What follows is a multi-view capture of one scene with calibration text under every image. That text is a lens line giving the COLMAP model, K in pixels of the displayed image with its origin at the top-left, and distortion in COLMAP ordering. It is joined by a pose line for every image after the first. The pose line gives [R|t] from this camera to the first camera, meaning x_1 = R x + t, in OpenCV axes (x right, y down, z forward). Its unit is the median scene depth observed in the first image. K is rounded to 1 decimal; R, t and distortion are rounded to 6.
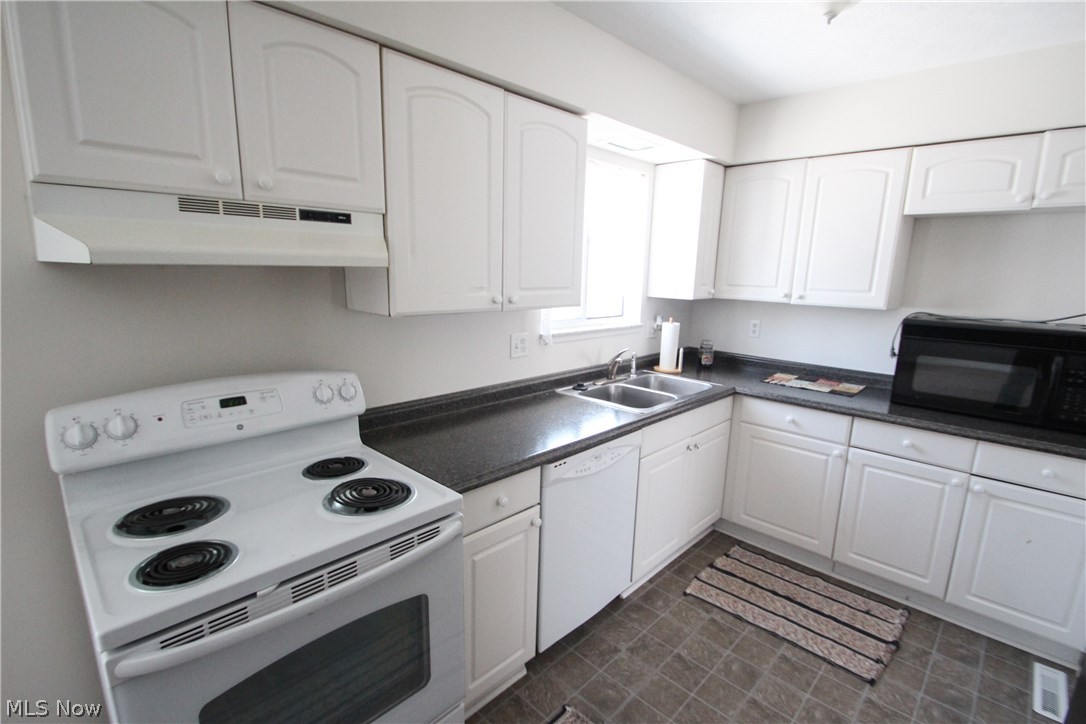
lens RADIAL K [[507.0, 0, 543.2], [0, 507.0, 377.3], [0, 0, 1]] dist [0.019002, -0.020879]
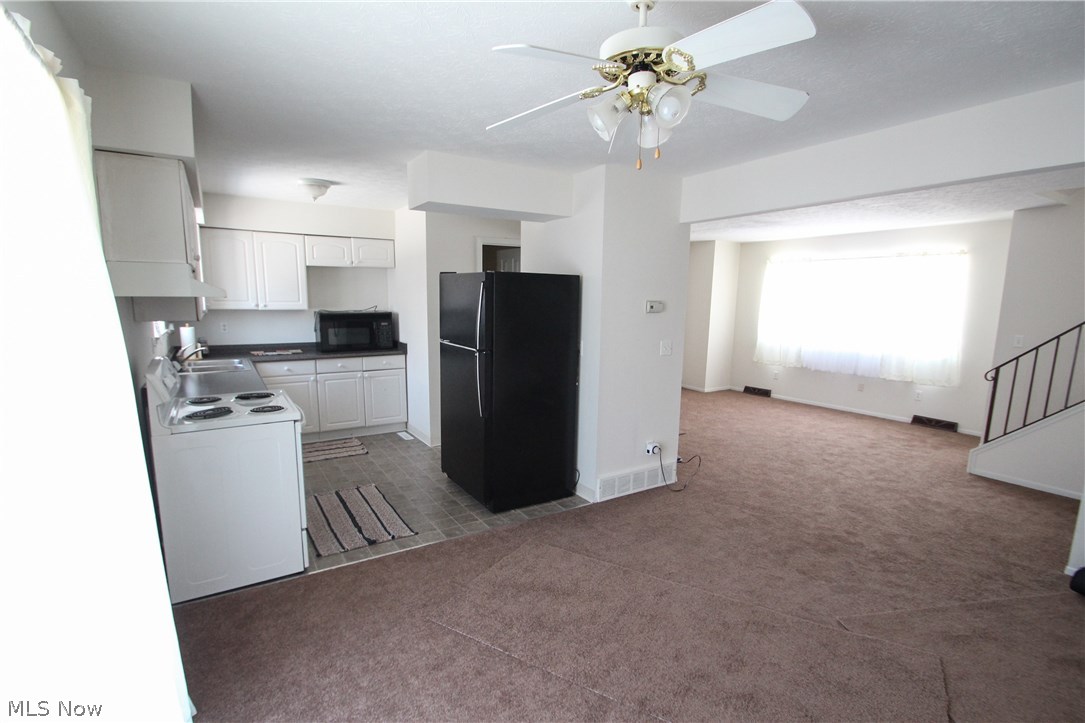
lens RADIAL K [[506.5, 0, 542.7], [0, 506.5, 376.8], [0, 0, 1]] dist [0.019002, -0.020879]
pose [[0.241207, -0.176688, 0.954254, -1.317861], [0.198201, 0.971530, 0.129788, 0.064835], [-0.950019, 0.157829, 0.269360, -0.509043]]
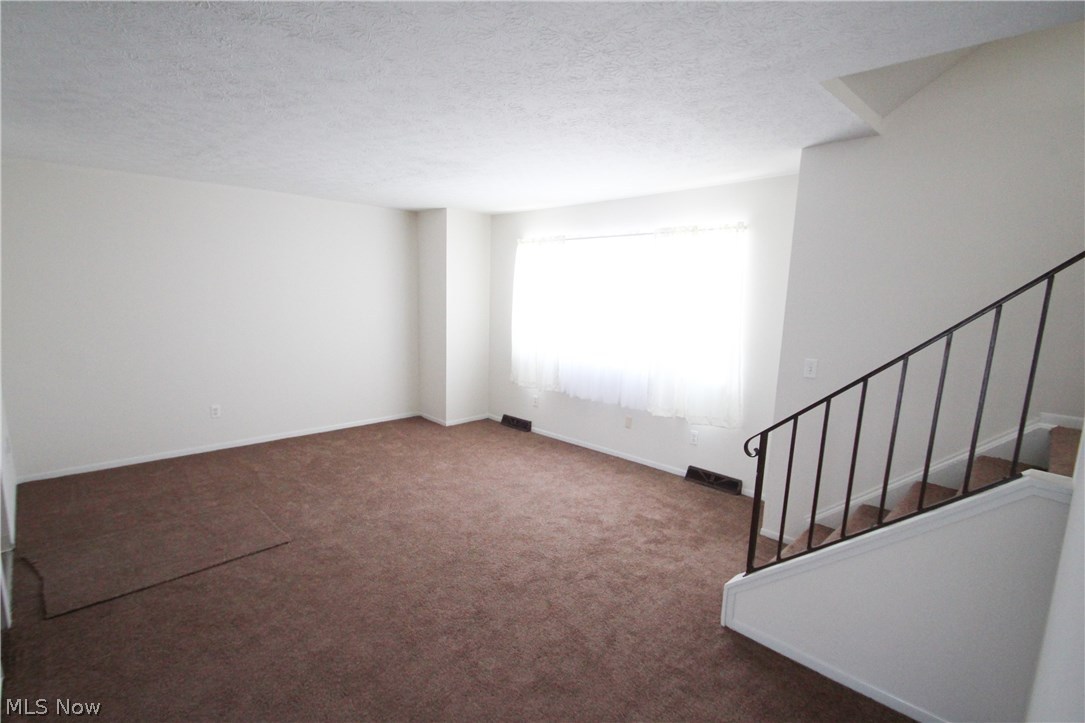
lens RADIAL K [[506.5, 0, 542.7], [0, 506.5, 376.8], [0, 0, 1]] dist [0.019002, -0.020879]
pose [[0.021908, -0.192907, 0.980972, 0.011108], [0.185438, 0.964966, 0.185618, 0.257722], [-0.982412, 0.177843, 0.056913, -1.306296]]
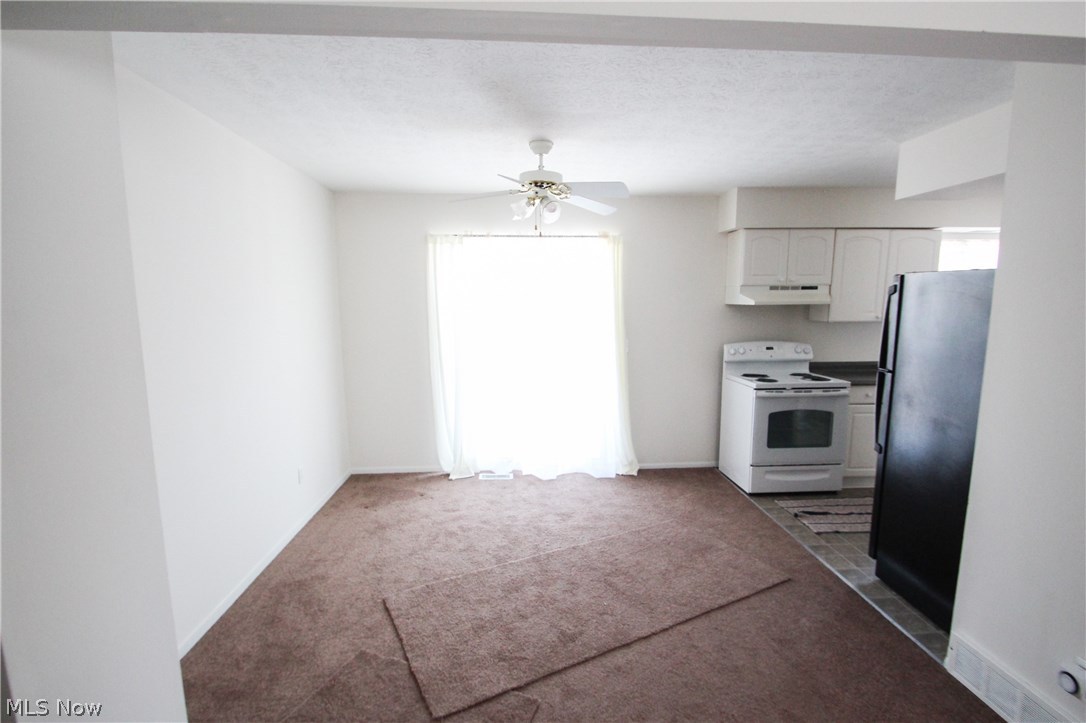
lens RADIAL K [[534.4, 0, 538.7], [0, 534.4, 376.4], [0, 0, 1]] dist [0.002218, -0.000057]
pose [[0.733279, 0.072696, -0.676030, 0.362850], [-0.122392, 0.992139, -0.026069, 0.303960], [0.668821, 0.101857, 0.736412, -1.479687]]
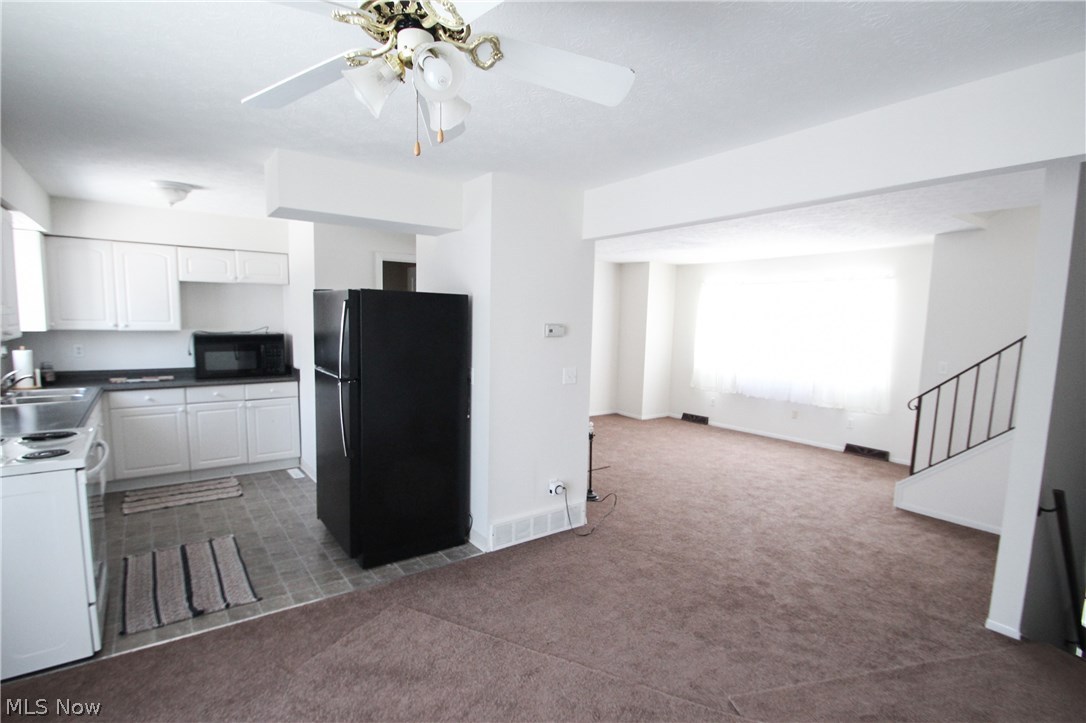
lens RADIAL K [[519.3, 0, 541.3], [0, 519.3, 377.9], [0, 0, 1]] dist [0.021411, -0.023471]
pose [[0.168218, -0.135522, 0.976390, -1.123663], [0.190551, 0.976293, 0.102680, 0.103193], [-0.967157, 0.168780, 0.190054, -0.682175]]
